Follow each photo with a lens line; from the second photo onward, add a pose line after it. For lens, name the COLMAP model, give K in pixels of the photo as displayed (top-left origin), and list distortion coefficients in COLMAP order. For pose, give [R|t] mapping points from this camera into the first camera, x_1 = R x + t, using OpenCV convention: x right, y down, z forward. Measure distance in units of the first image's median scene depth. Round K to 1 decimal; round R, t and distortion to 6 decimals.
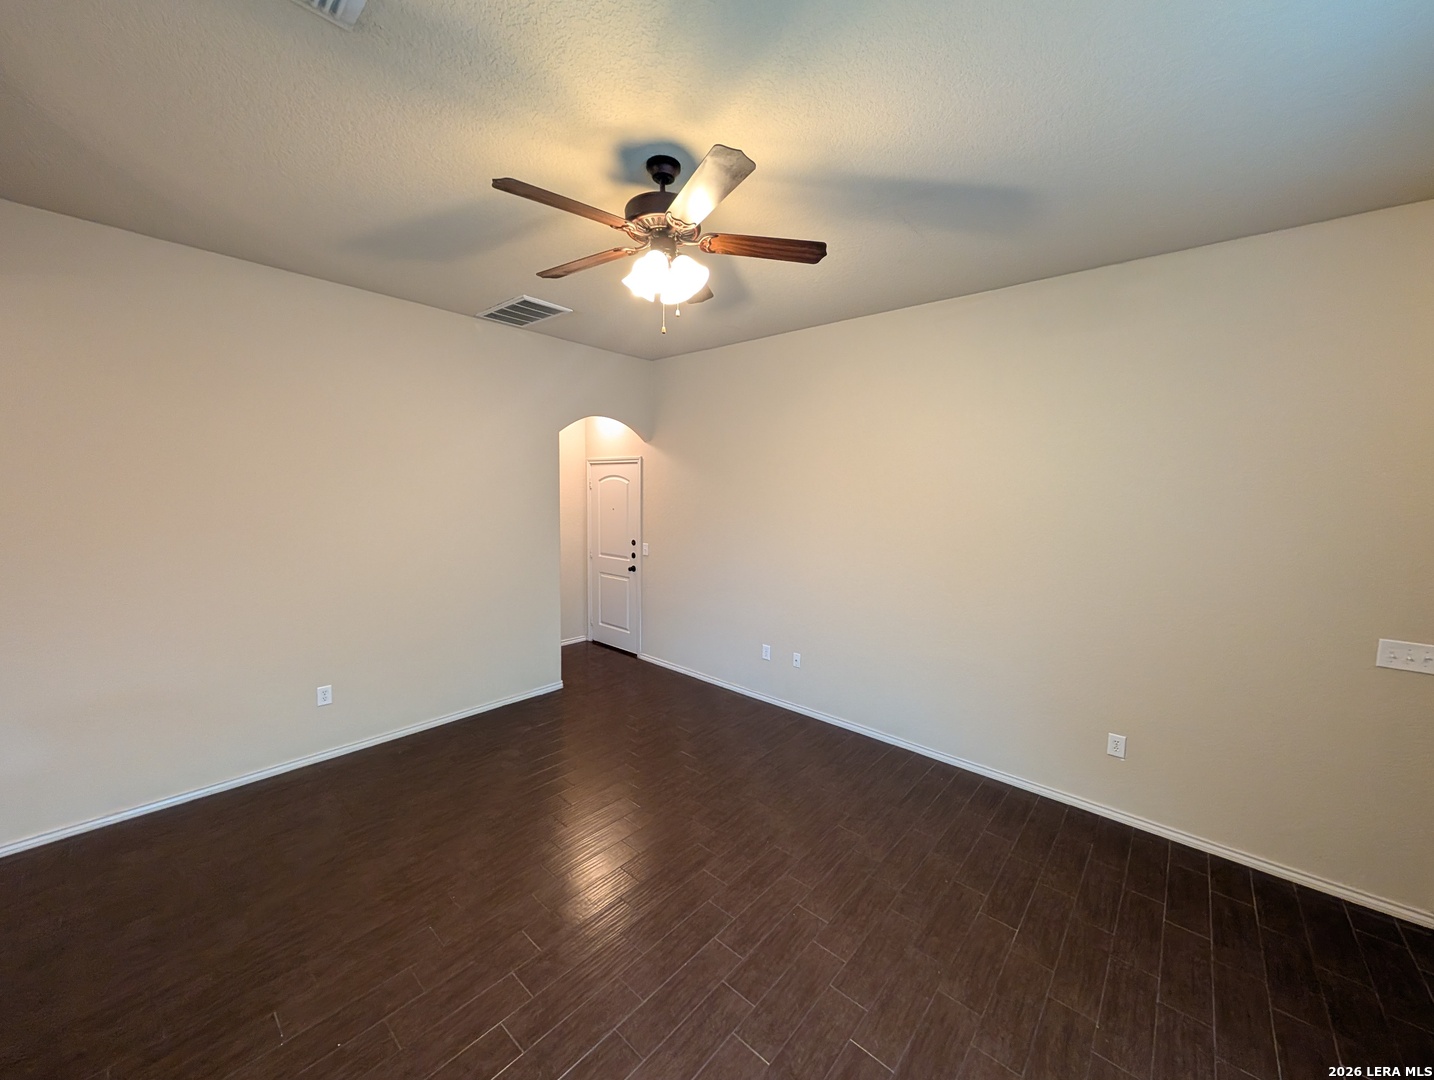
lens RADIAL K [[541.6, 0, 720.1], [0, 541.6, 538.4], [0, 0, 1]] dist [0.001510, 0.000082]
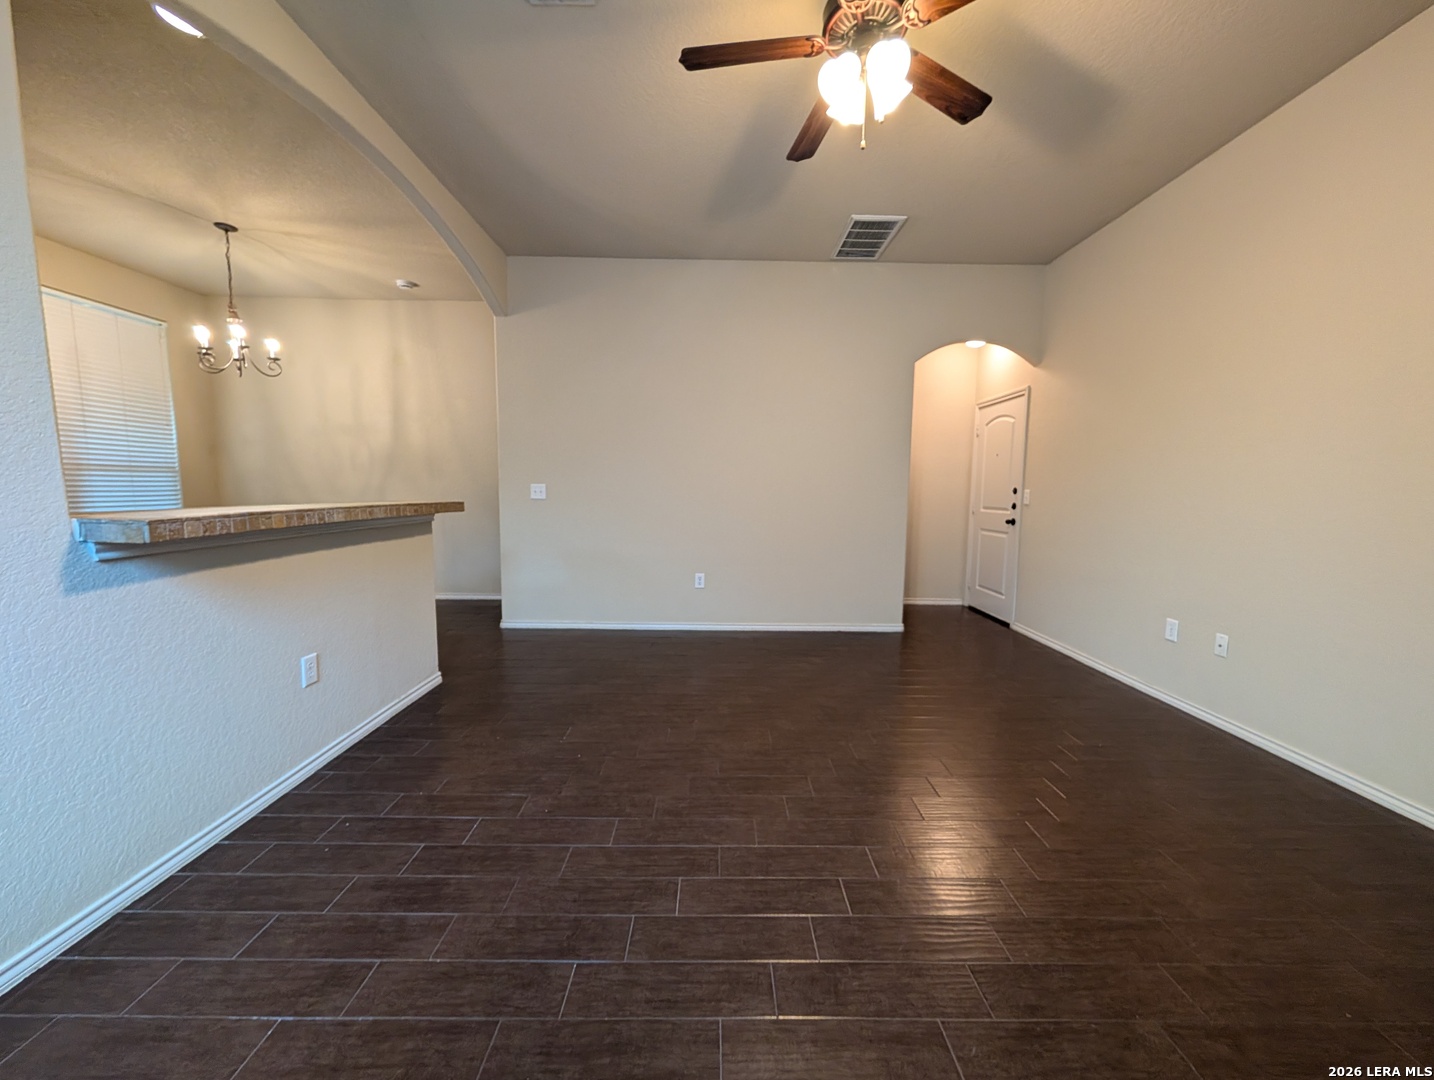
lens RADIAL K [[541.6, 0, 719.6], [0, 541.6, 538.3], [0, 0, 1]] dist [0.001510, 0.000082]
pose [[0.666053, 0.058277, -0.743625, 0.239890], [-0.069111, 0.997476, 0.016270, 0.143377], [0.742696, 0.040556, 0.668399, 0.137154]]
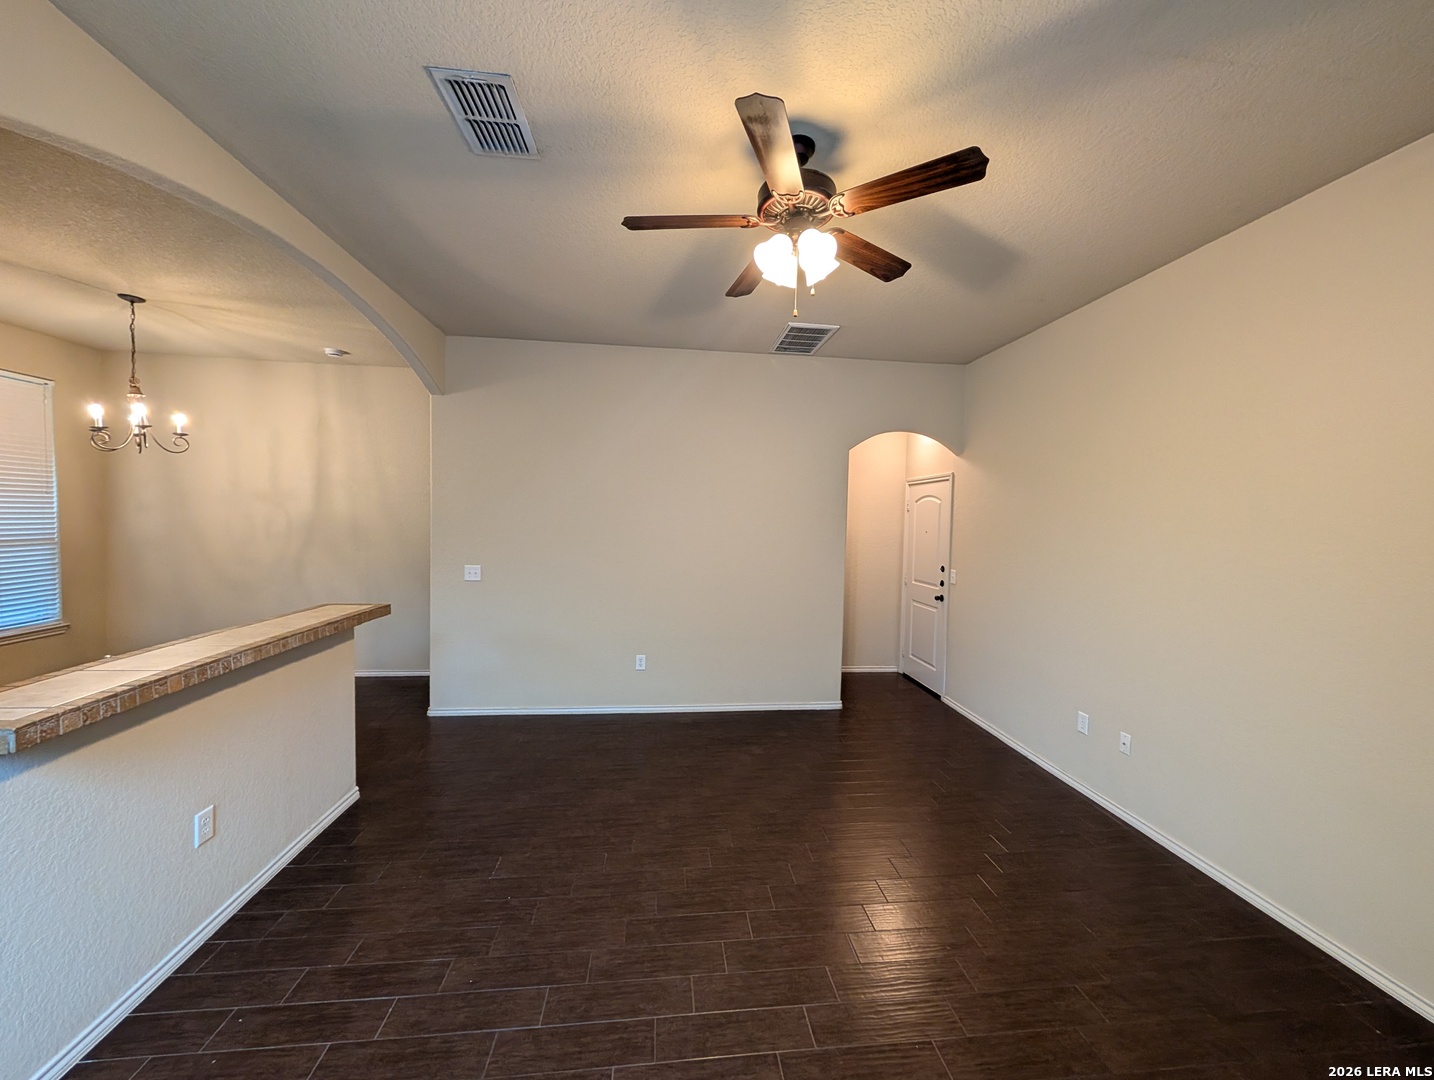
lens RADIAL K [[541.6, 0, 718.7], [0, 541.6, 538.2], [0, 0, 1]] dist [0.001510, 0.000082]
pose [[0.738141, 0.021826, -0.674294, 0.243510], [-0.070825, 0.996461, -0.045277, 0.034616], [0.670919, 0.081178, 0.737074, 0.129034]]
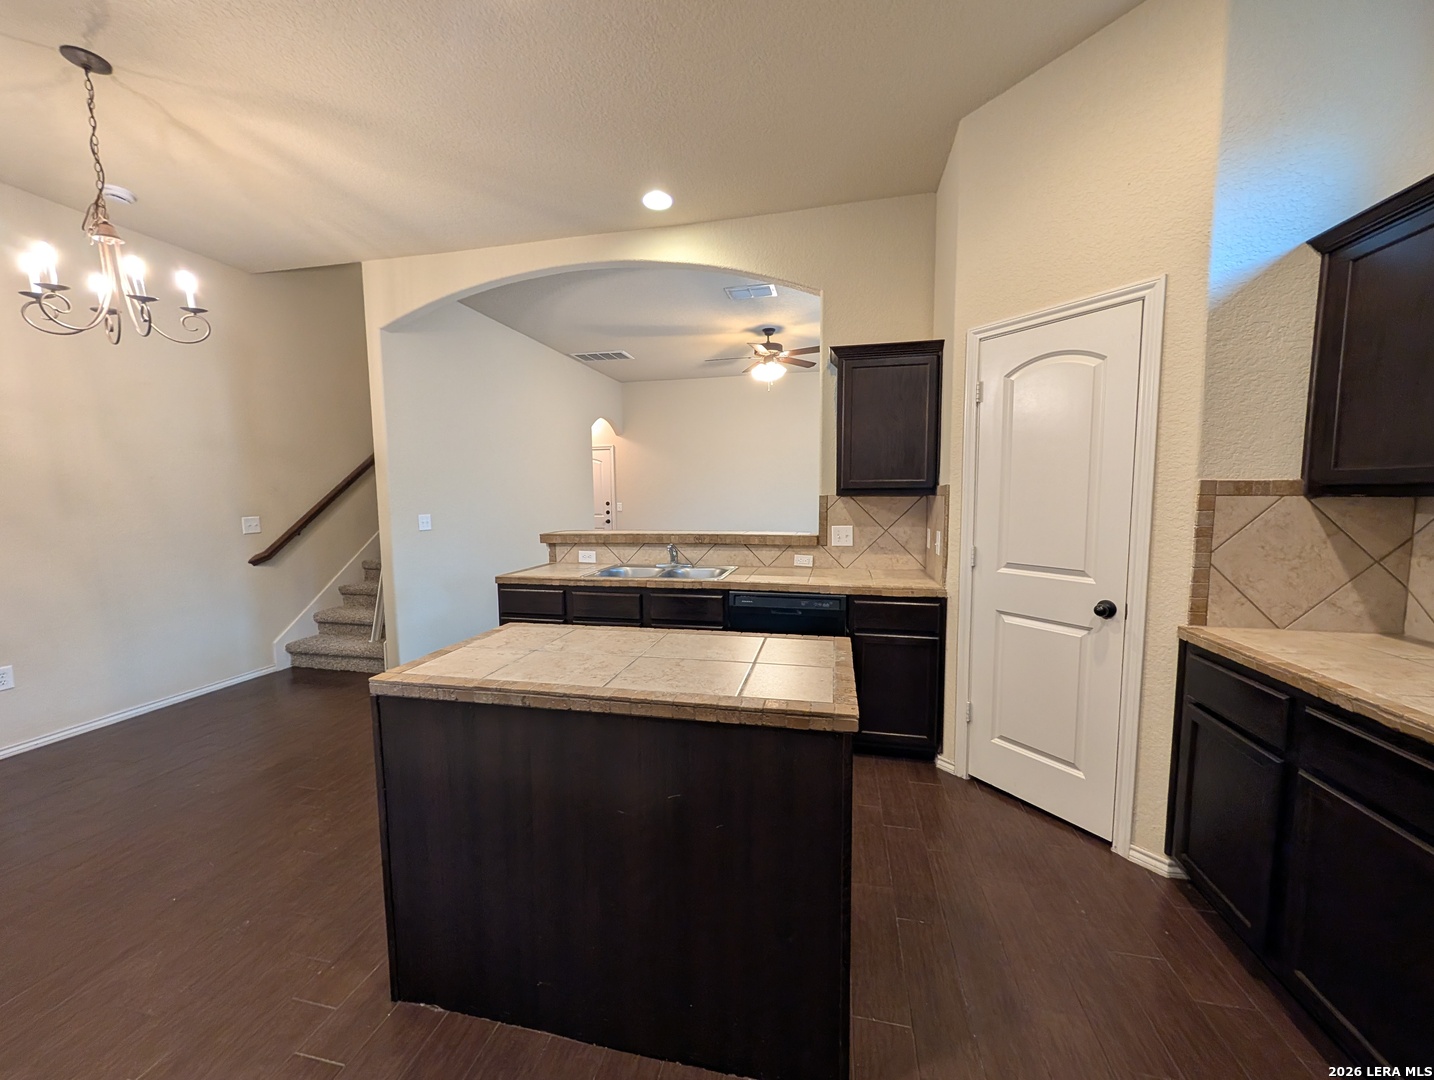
lens RADIAL K [[541.6, 0, 715.9], [0, 541.6, 539.3], [0, 0, 1]] dist [0.001510, 0.000082]
pose [[0.877366, -0.069963, 0.474694, -0.877940], [0.071423, 0.997334, 0.014984, 0.149784], [-0.474476, 0.020758, 0.880024, -0.632697]]
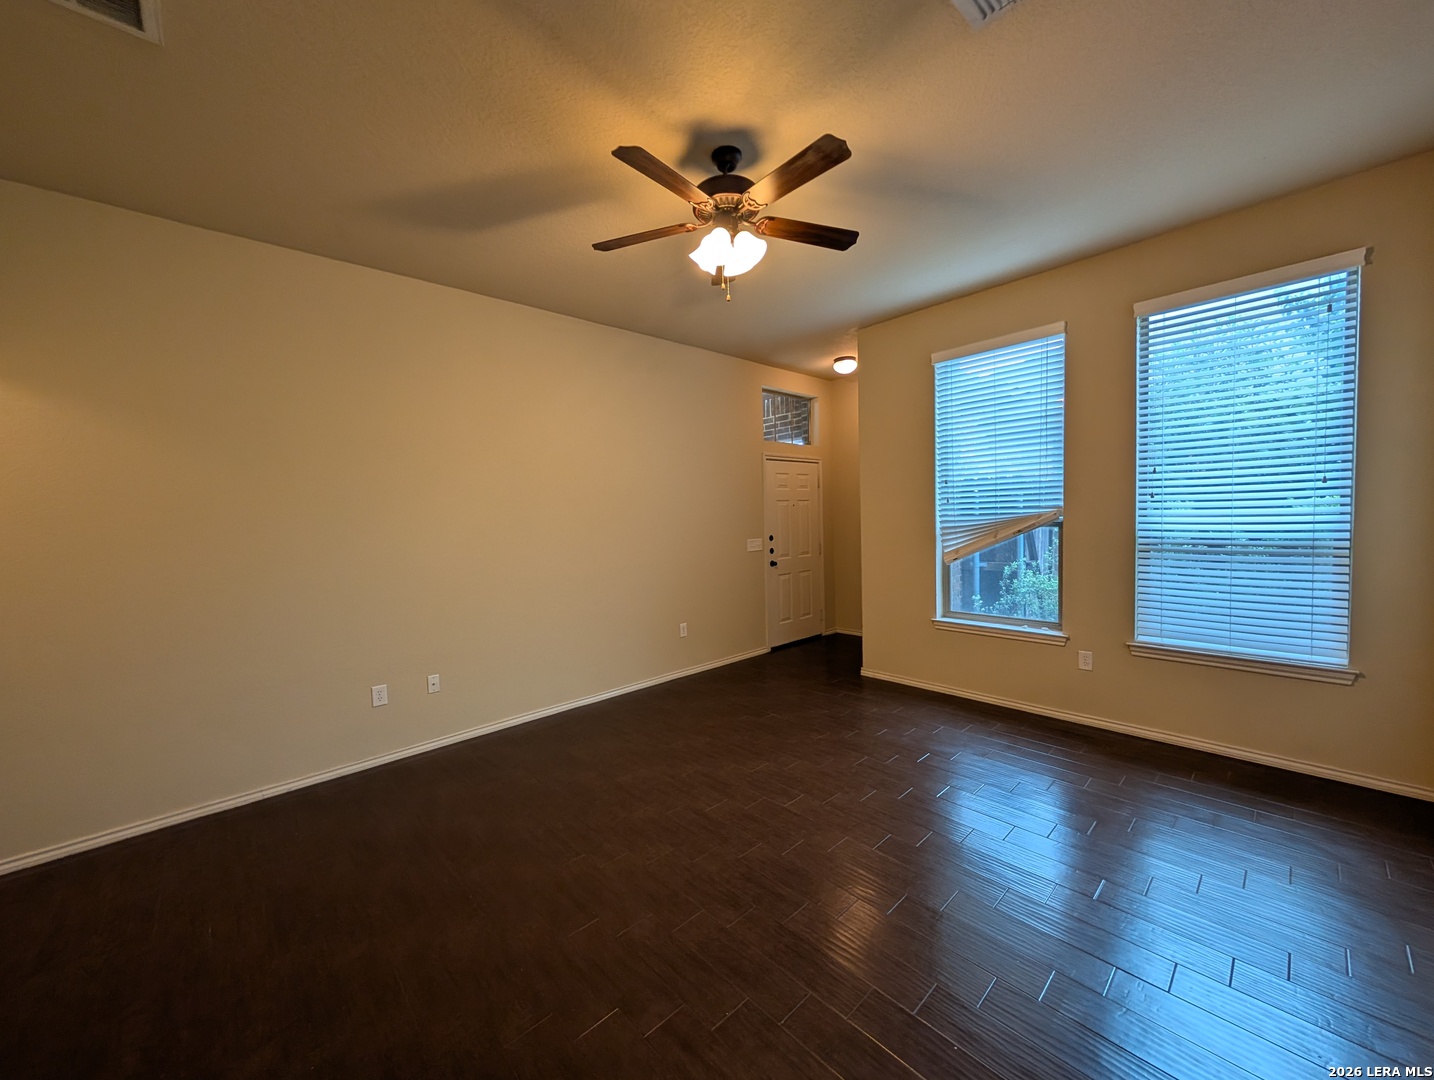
lens RADIAL K [[541.6, 0, 720.1], [0, 541.6, 539.0], [0, 0, 1]] dist [0.001510, 0.000082]
pose [[0.097381, -0.066990, 0.992990, -0.672066], [0.127480, 0.990353, 0.054310, 0.022762], [-0.987049, 0.121298, 0.104982, 0.518686]]
